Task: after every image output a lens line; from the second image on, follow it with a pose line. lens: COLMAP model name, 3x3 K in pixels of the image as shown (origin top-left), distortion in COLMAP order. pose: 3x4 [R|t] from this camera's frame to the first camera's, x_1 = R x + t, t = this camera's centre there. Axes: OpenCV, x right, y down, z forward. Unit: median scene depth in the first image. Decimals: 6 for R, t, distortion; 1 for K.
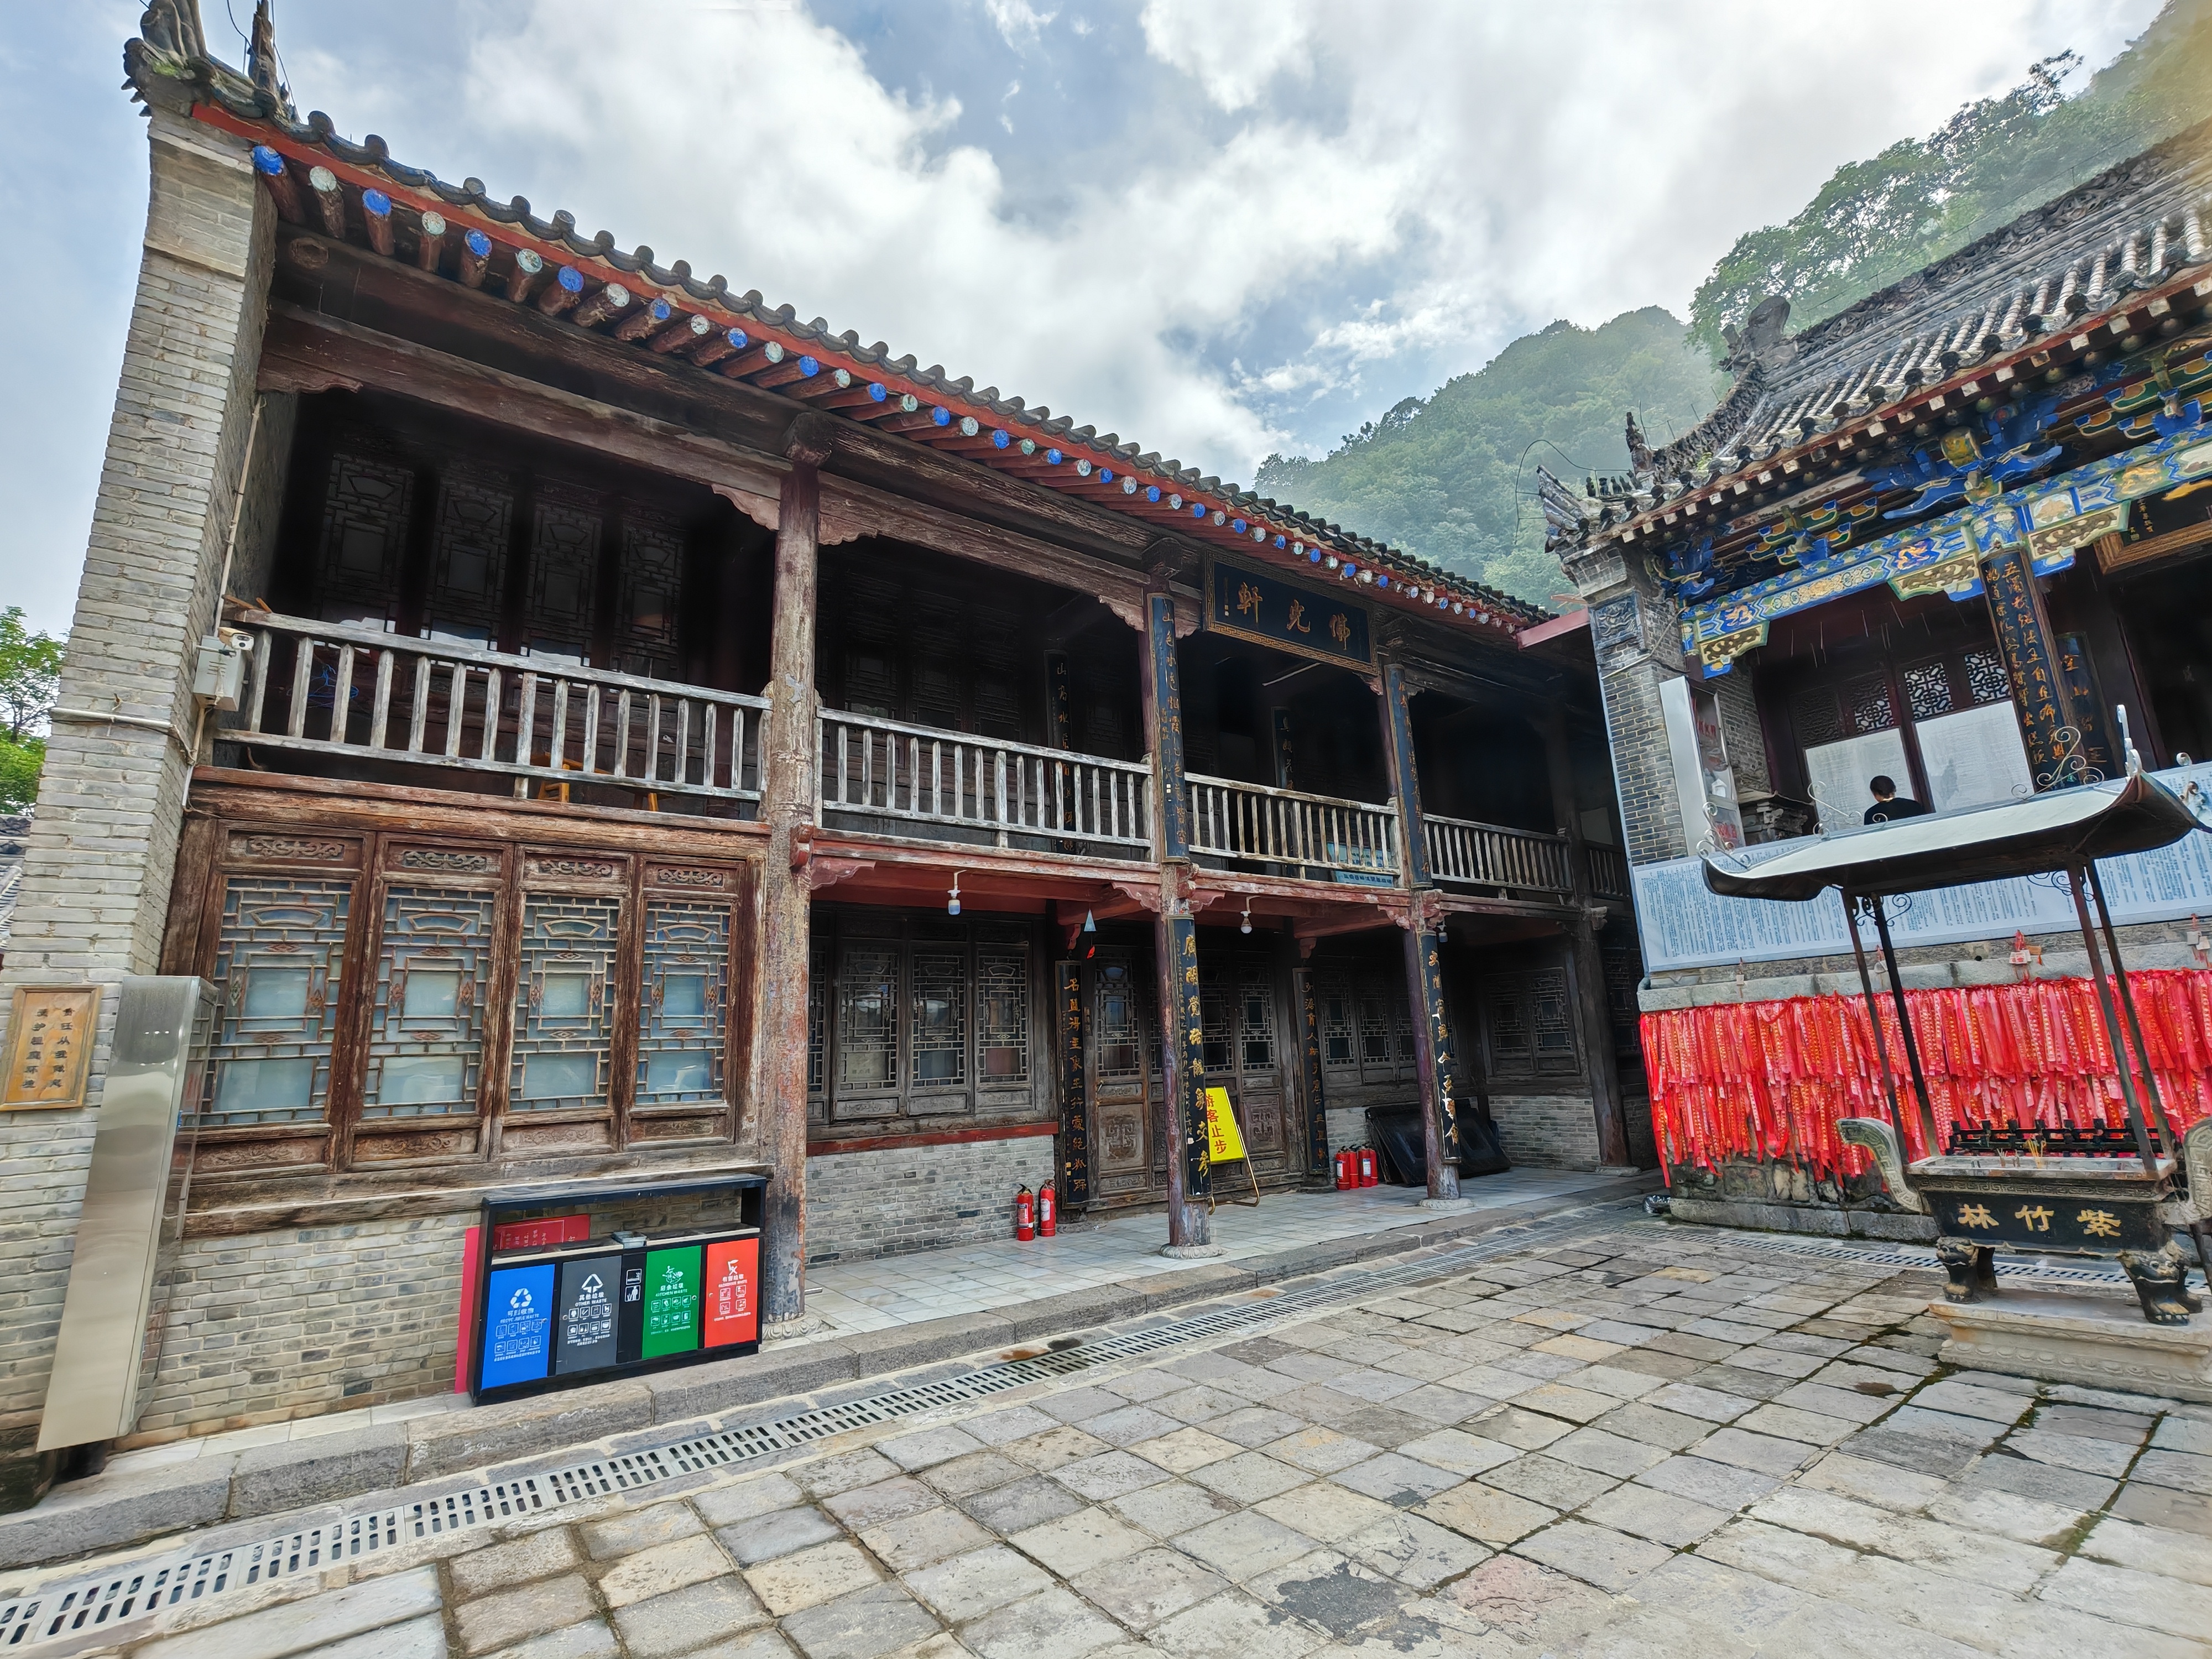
lens RADIAL K [[1016.9, 0, 1109.8], [0, 1016.9, 836.0], [0, 0, 1]] dist [-0.016524, 0.002766]
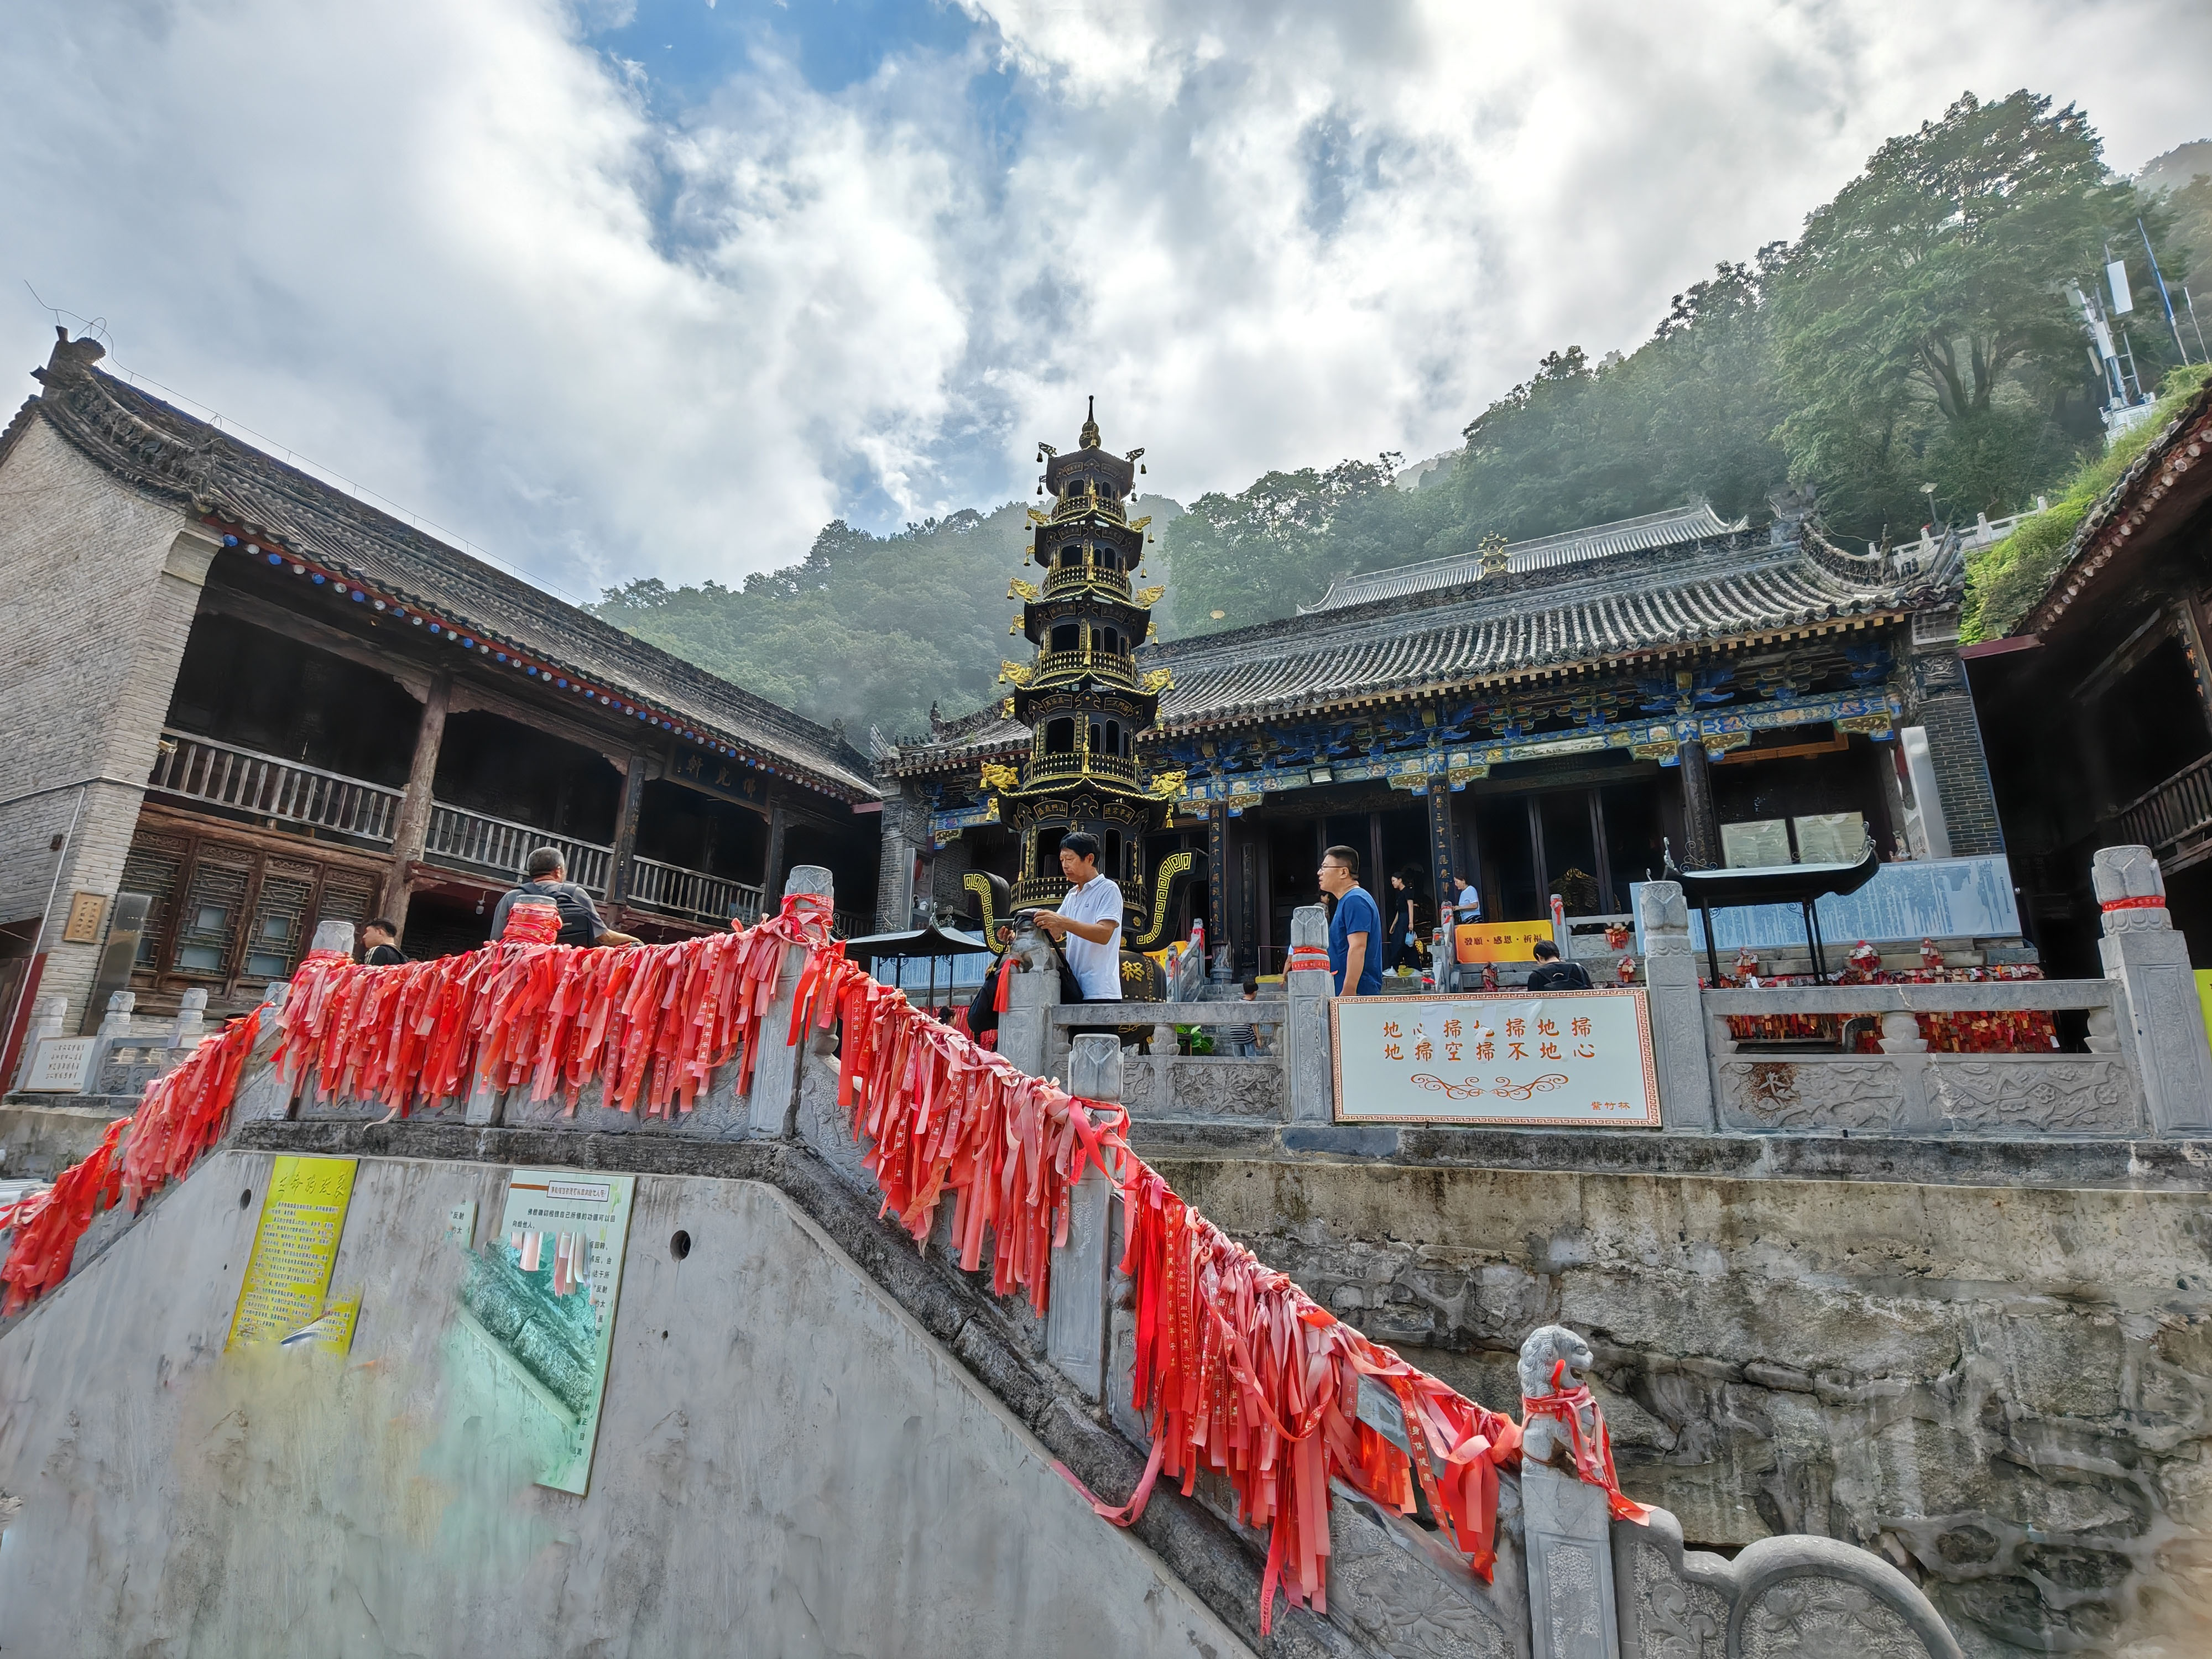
lens RADIAL K [[1016.9, 0, 1118.0], [0, 1016.9, 815.6], [0, 0, 1]] dist [-0.016524, 0.002766]
pose [[0.875763, 0.185030, 0.445873, 0.009084], [-0.152353, 0.982361, -0.108418, -0.069906], [-0.458069, 0.027018, 0.888506, -1.078087]]
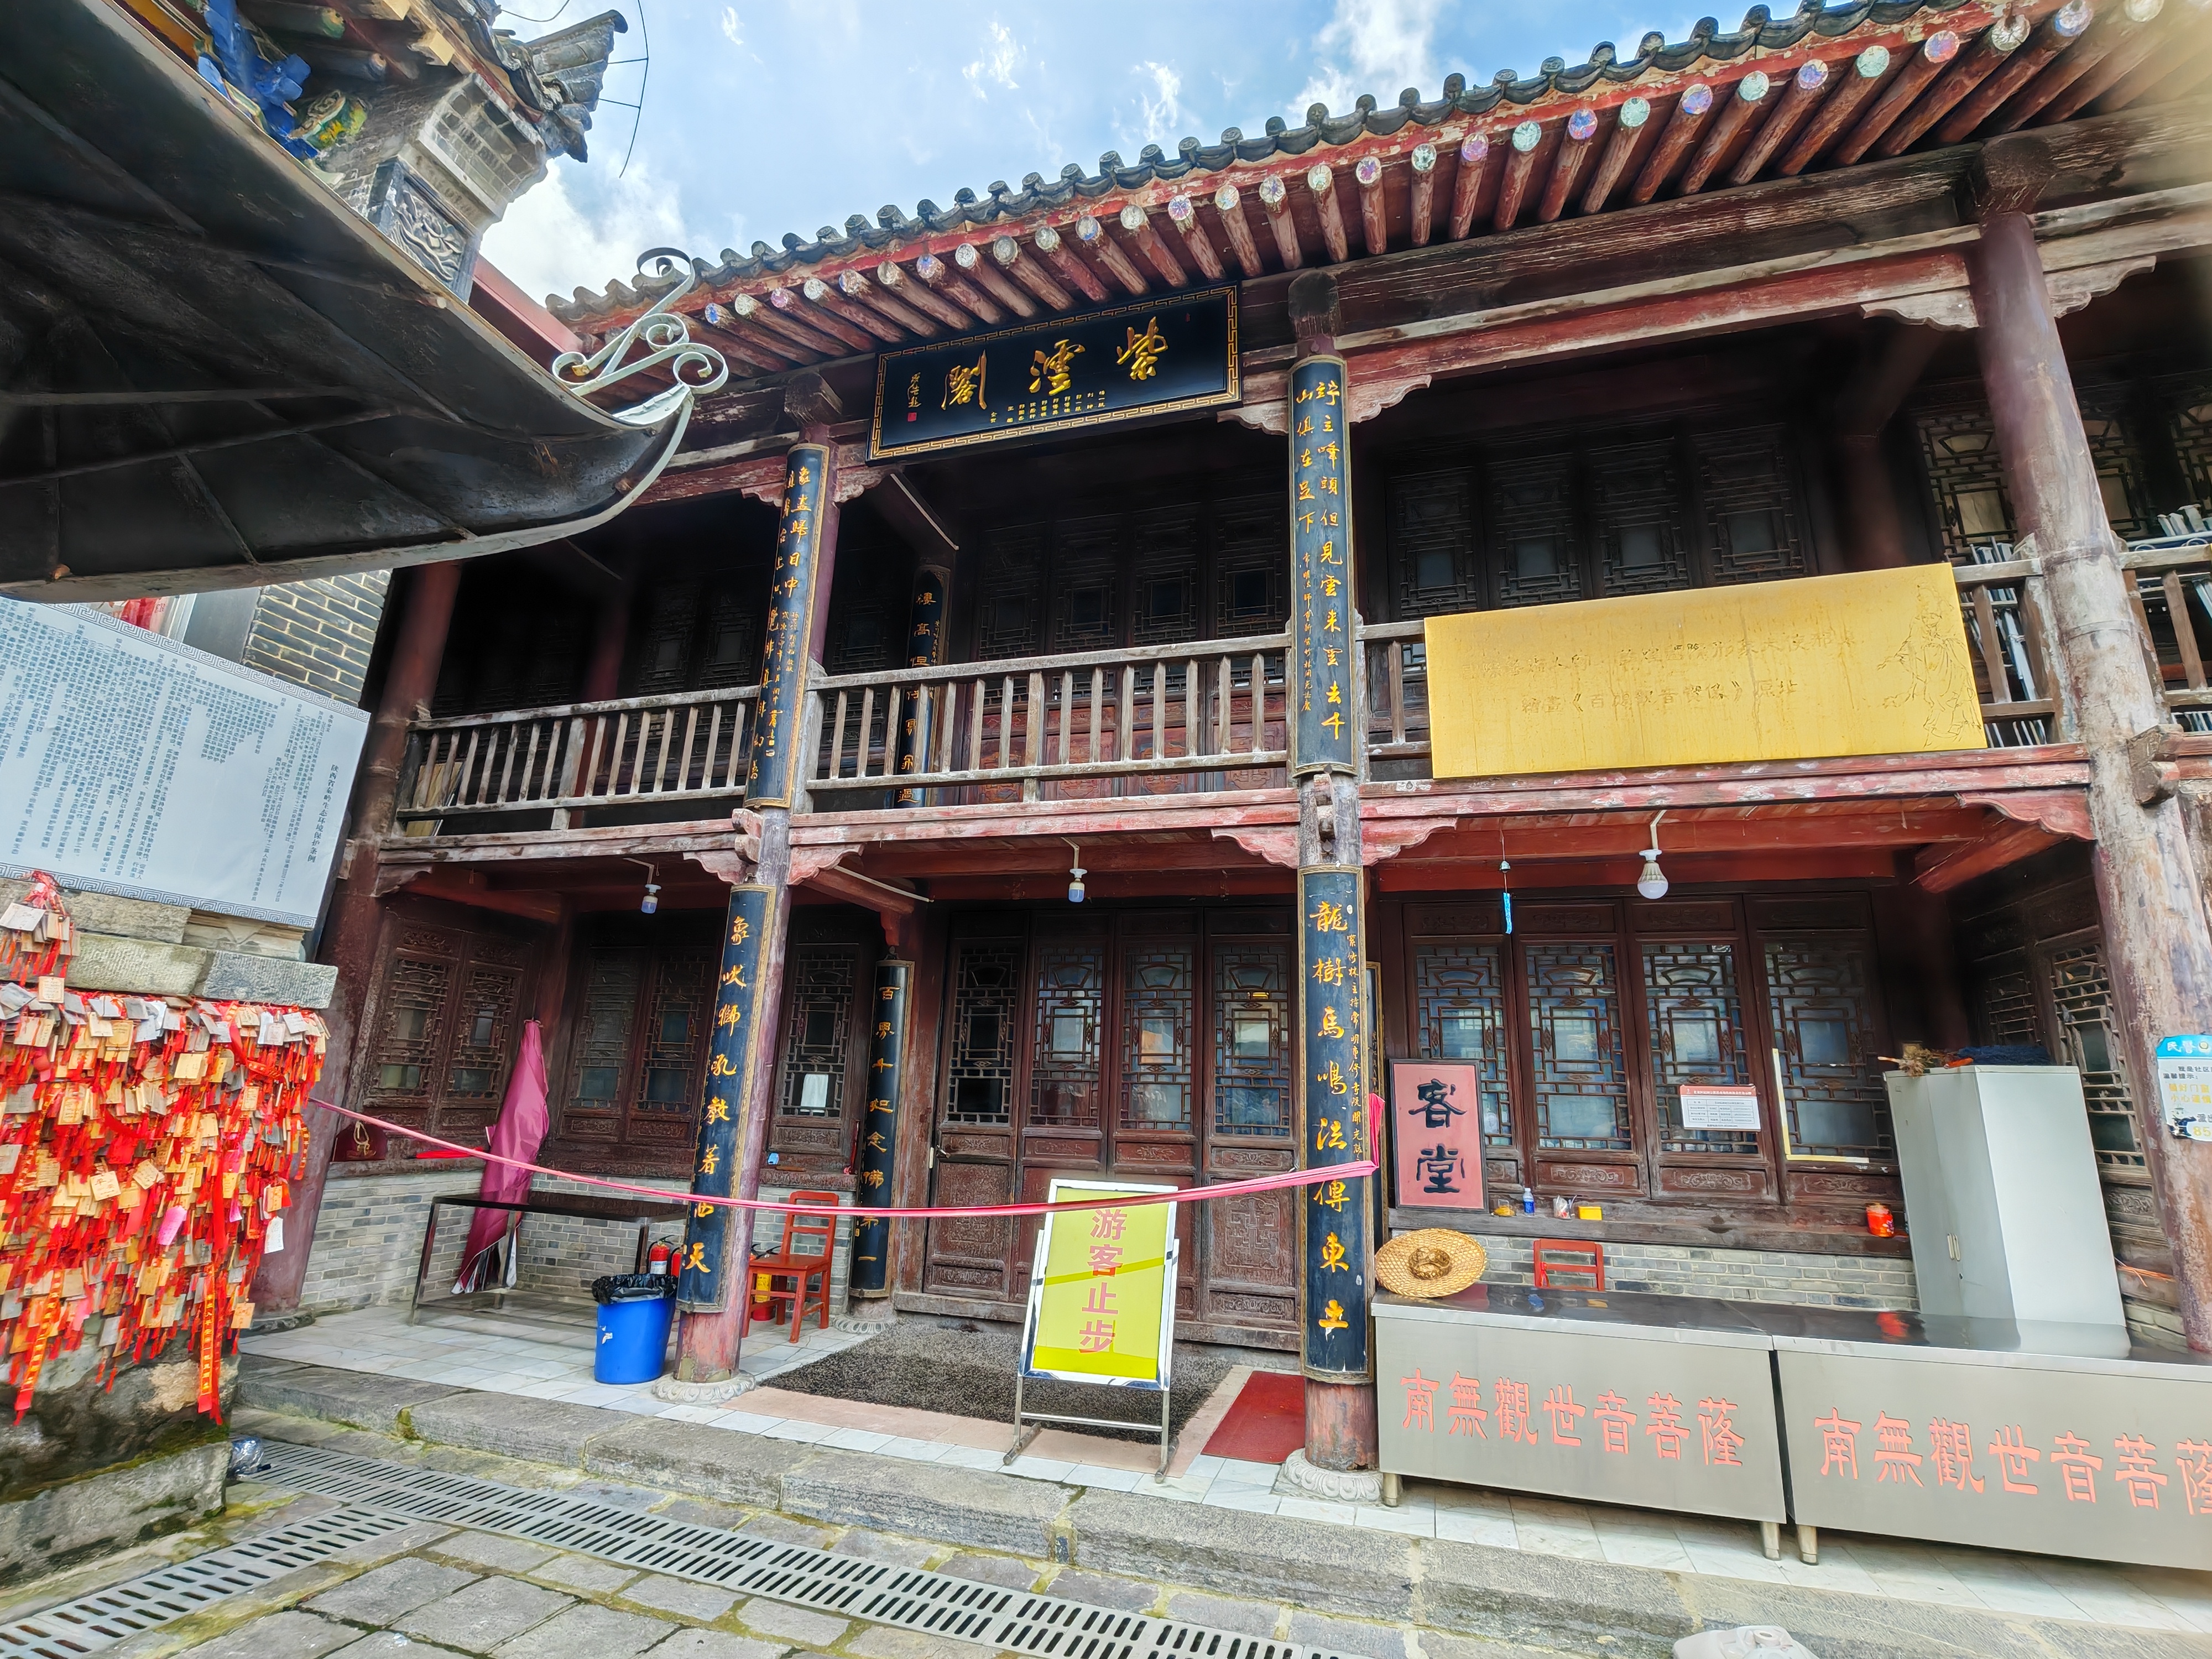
lens RADIAL K [[1016.9, 0, 1112.4], [0, 1016.9, 836.8], [0, 0, 1]] dist [-0.016524, 0.002766]
pose [[-0.604542, 0.227692, 0.763338, 1.084973], [-0.181026, 0.893934, -0.410014, -0.151422], [-0.775731, -0.386055, -0.499203, -0.470484]]
